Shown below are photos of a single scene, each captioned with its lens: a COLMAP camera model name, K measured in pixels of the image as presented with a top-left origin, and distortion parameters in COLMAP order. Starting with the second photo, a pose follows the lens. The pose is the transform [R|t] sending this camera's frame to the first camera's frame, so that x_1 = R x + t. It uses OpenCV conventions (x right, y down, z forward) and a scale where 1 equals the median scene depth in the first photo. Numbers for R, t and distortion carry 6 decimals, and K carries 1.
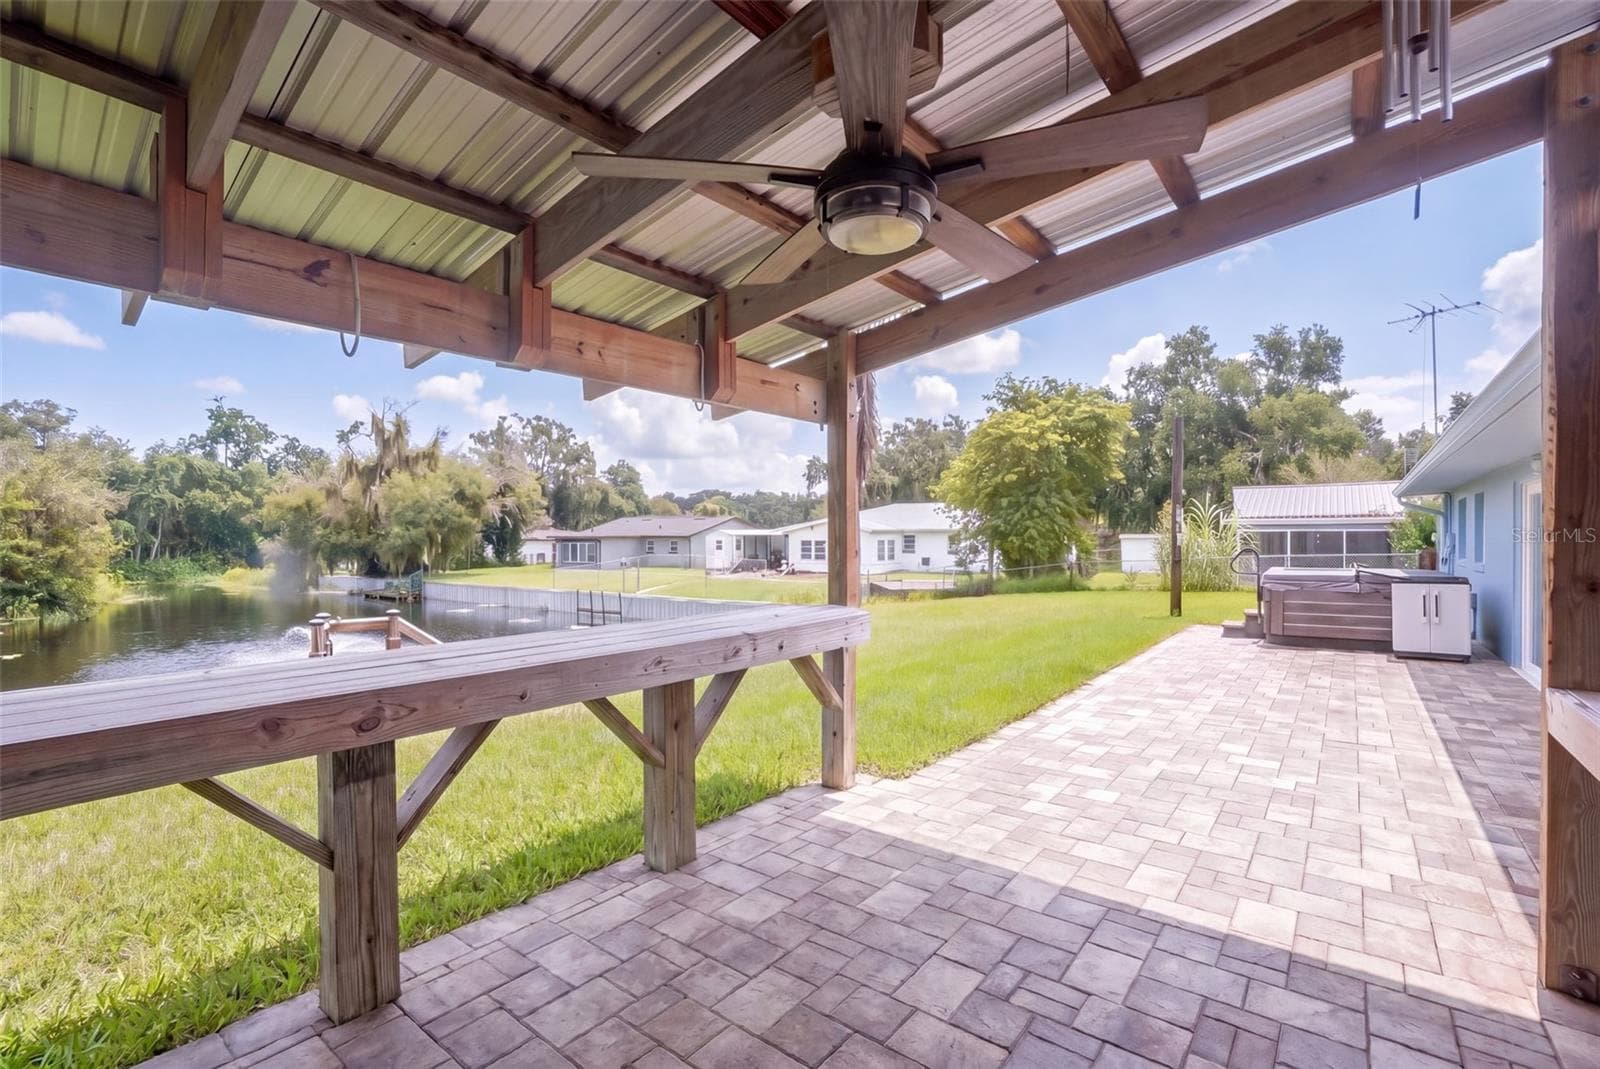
lens RADIAL K [[702.7, 0, 800.9], [0, 702.7, 538.8], [0, 0, 1]] dist [-0.000739, -0.000201]
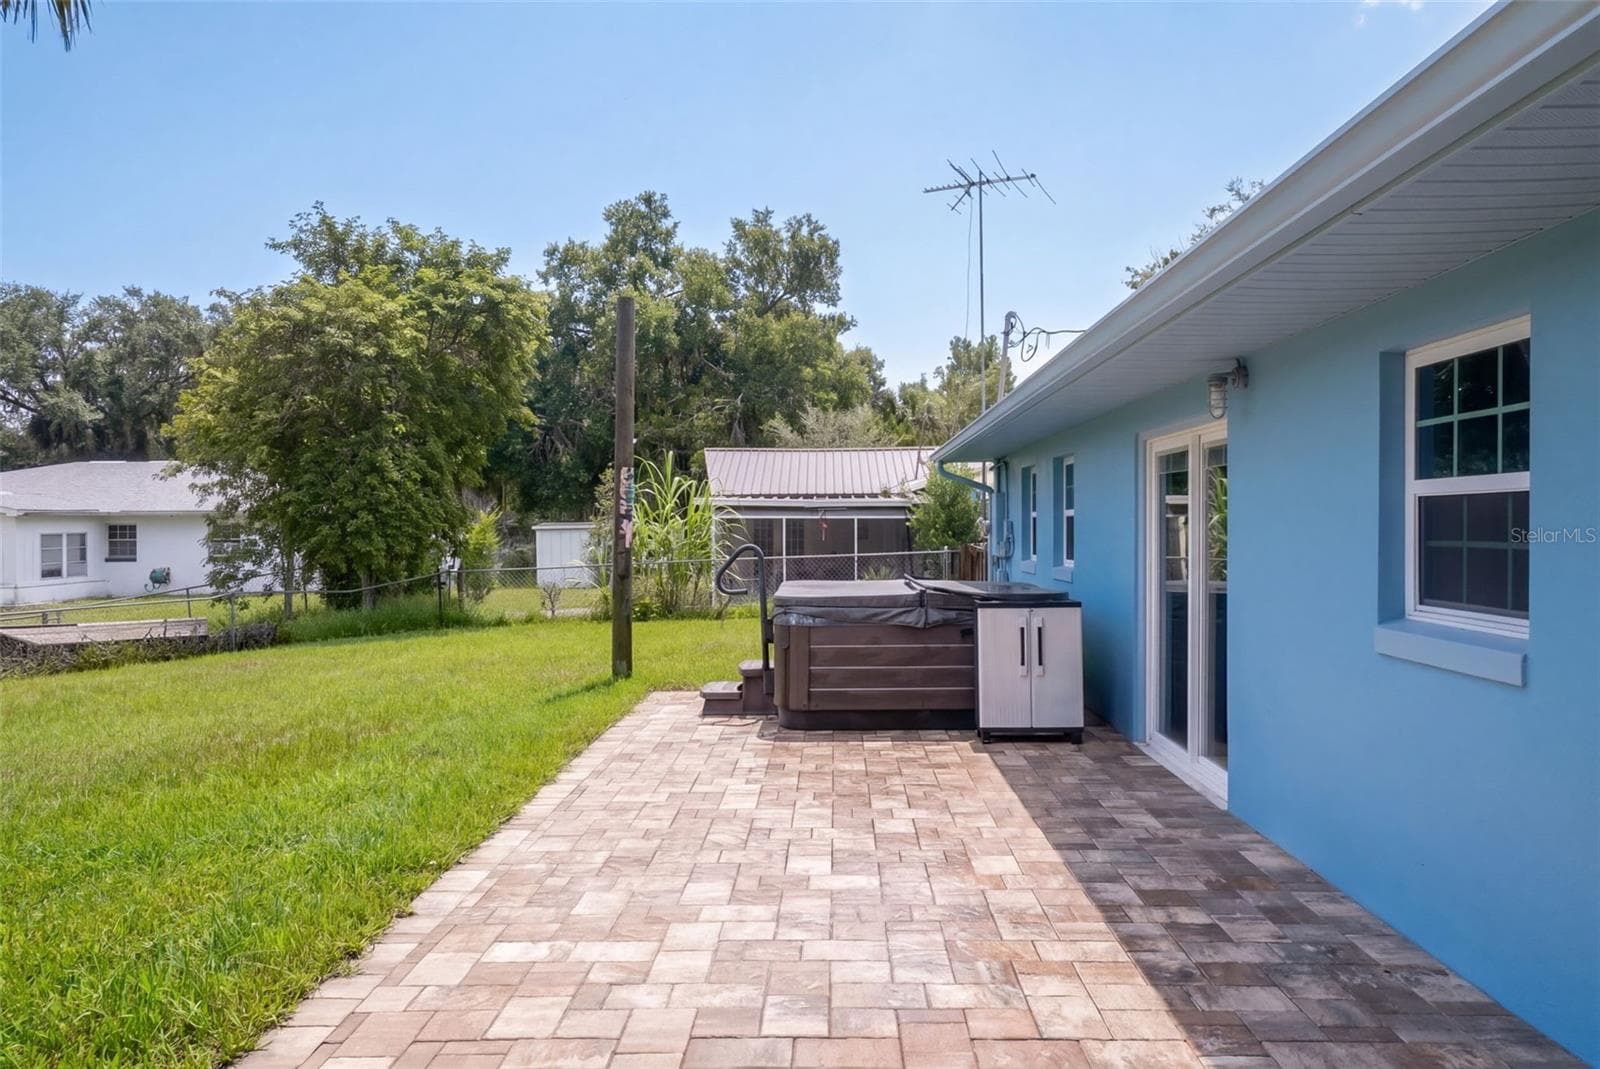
lens RADIAL K [[702.7, 0, 800.9], [0, 702.7, 538.8], [0, 0, 1]] dist [-0.000739, -0.000201]
pose [[0.736346, -0.001246, 0.676604, 0.264241], [-0.000812, 0.999996, 0.002725, 0.005637], [-0.676605, -0.002556, 0.736342, 0.497304]]
